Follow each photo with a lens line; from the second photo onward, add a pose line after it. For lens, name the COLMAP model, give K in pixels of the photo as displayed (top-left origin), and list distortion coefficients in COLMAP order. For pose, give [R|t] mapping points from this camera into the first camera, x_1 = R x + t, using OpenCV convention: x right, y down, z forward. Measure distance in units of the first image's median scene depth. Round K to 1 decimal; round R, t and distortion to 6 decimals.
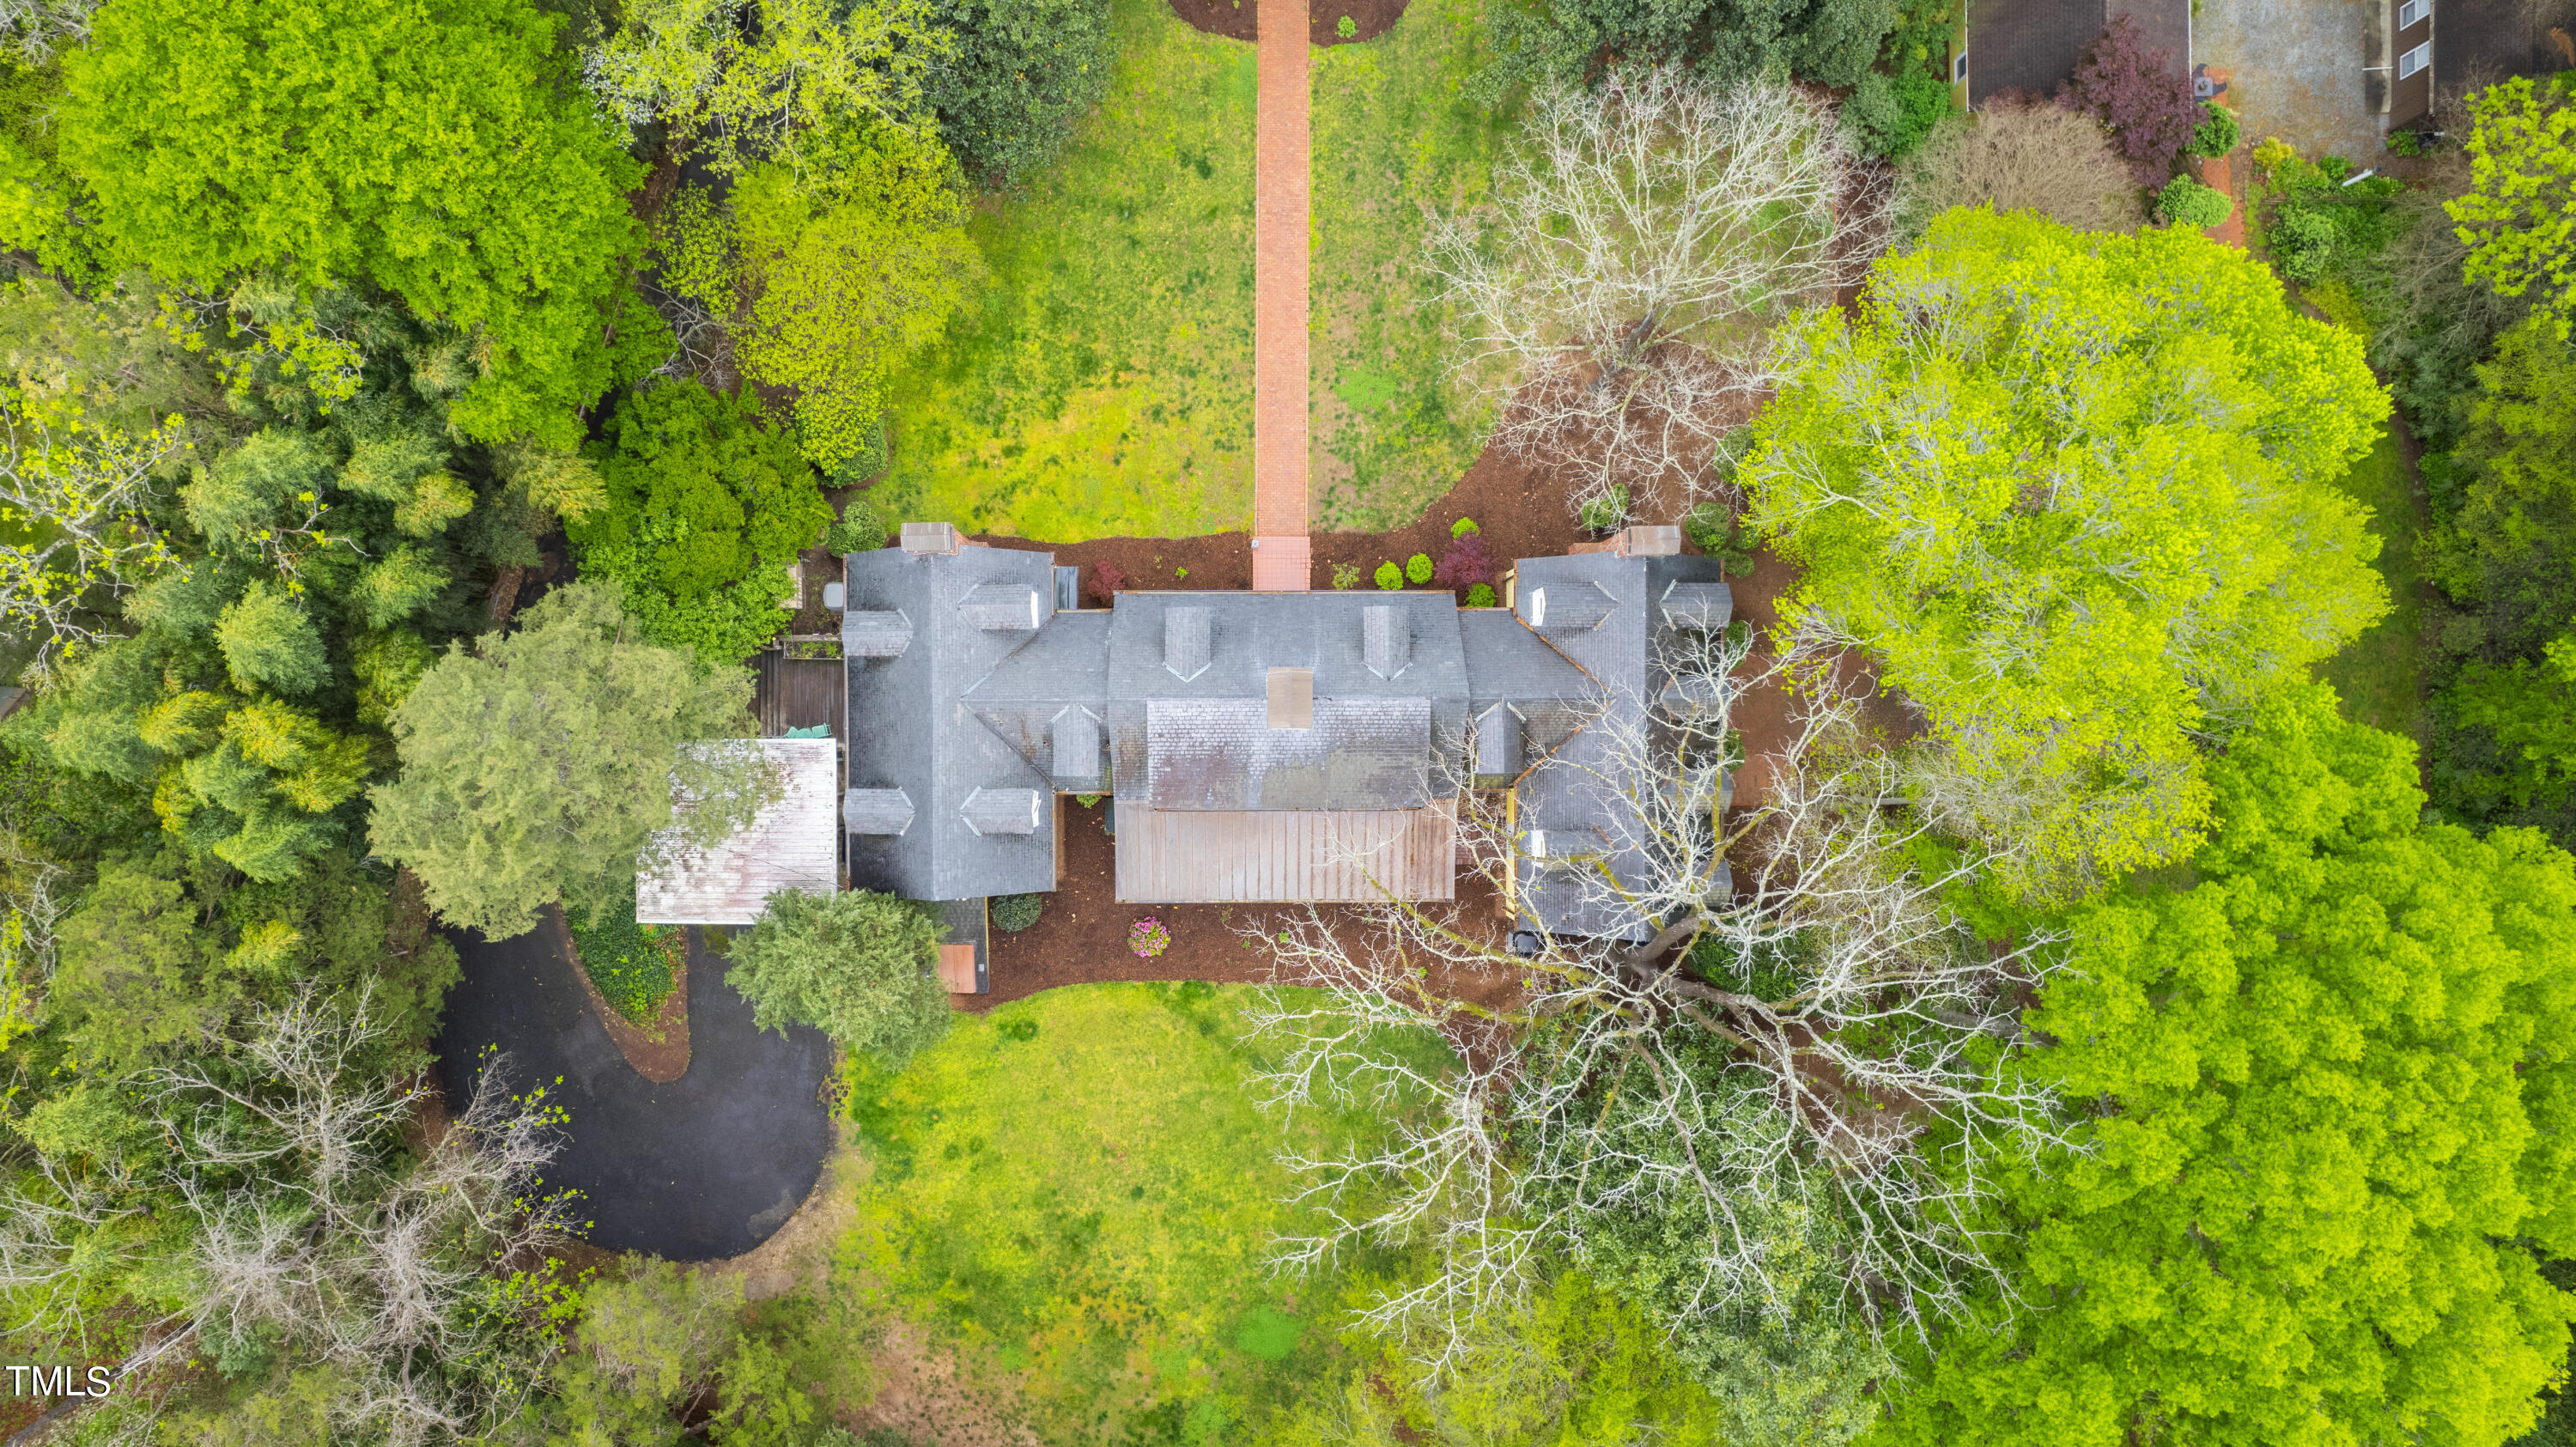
lens RADIAL K [[1665.0, 0, 1290.7], [0, 1665.0, 727.6], [0, 0, 1]] dist [-0.020145, 0.009205]
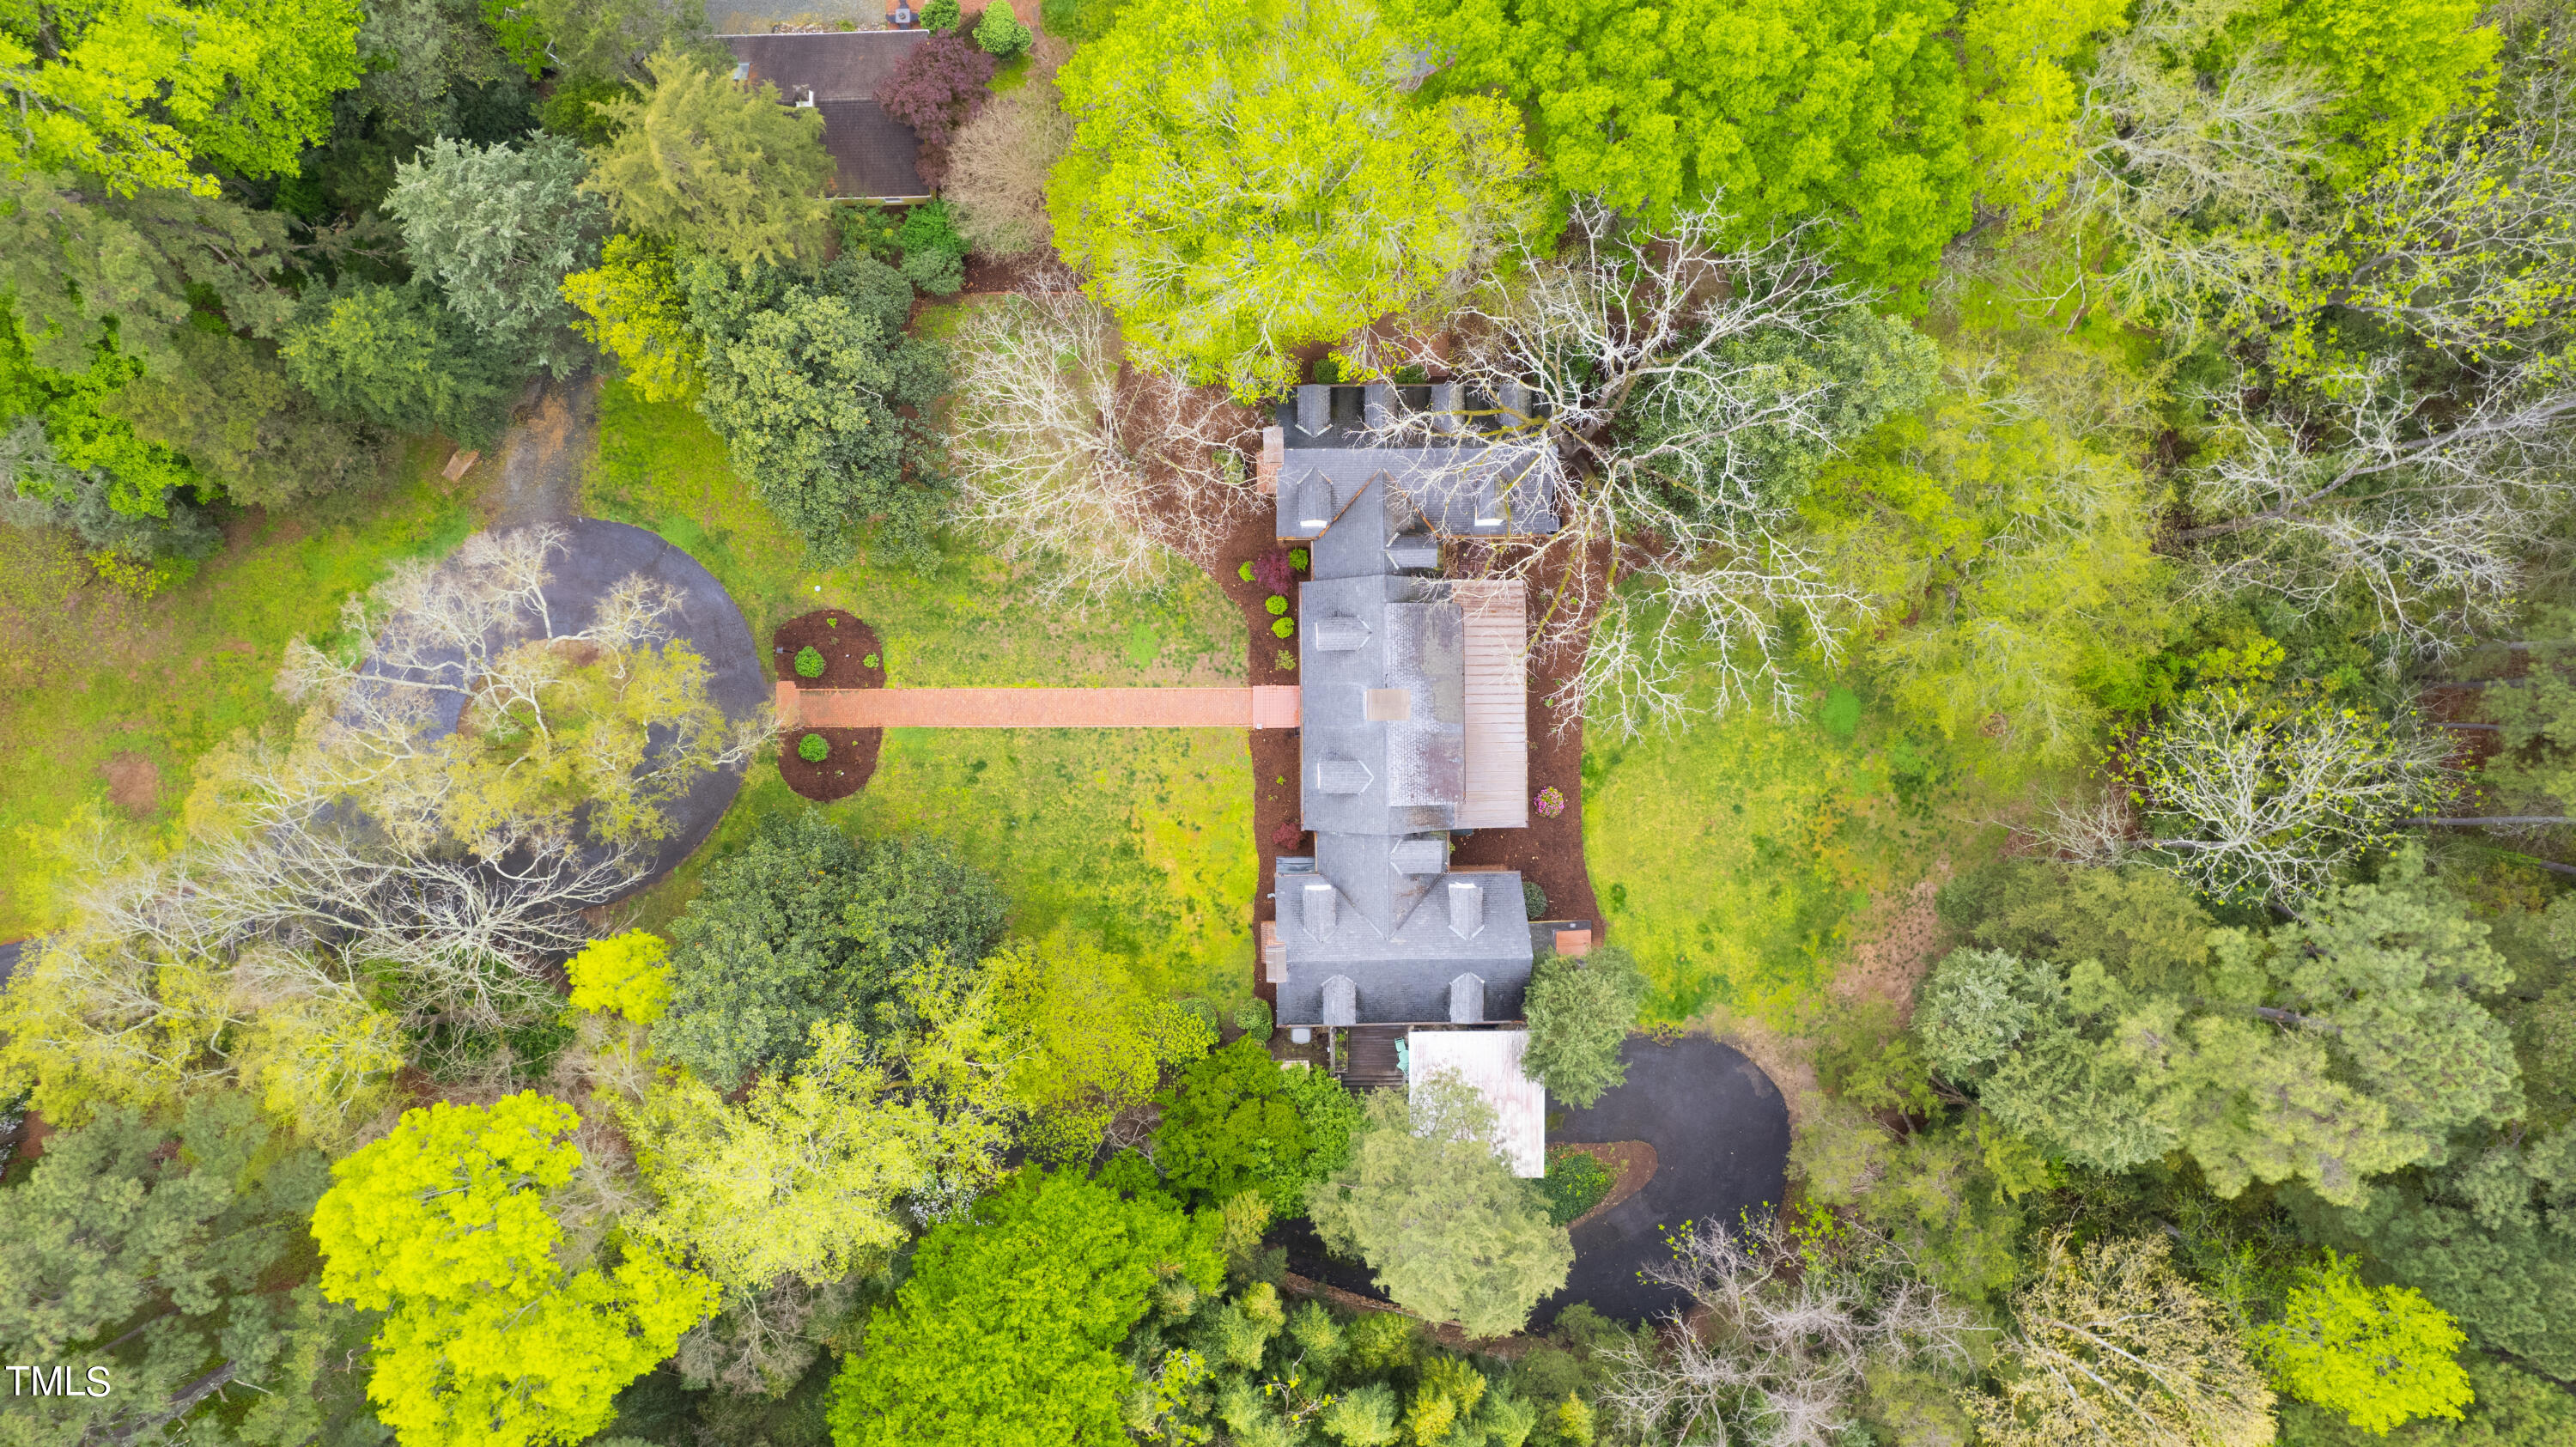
lens RADIAL K [[1665.0, 0, 1238.0], [0, 1665.0, 656.1], [0, 0, 1]] dist [-0.020145, 0.009205]
pose [[-0.007492, -0.999947, -0.007019, 0.049122], [0.999970, -0.007505, 0.001922, -0.140539], [-0.001975, -0.007005, 0.999974, -0.383280]]
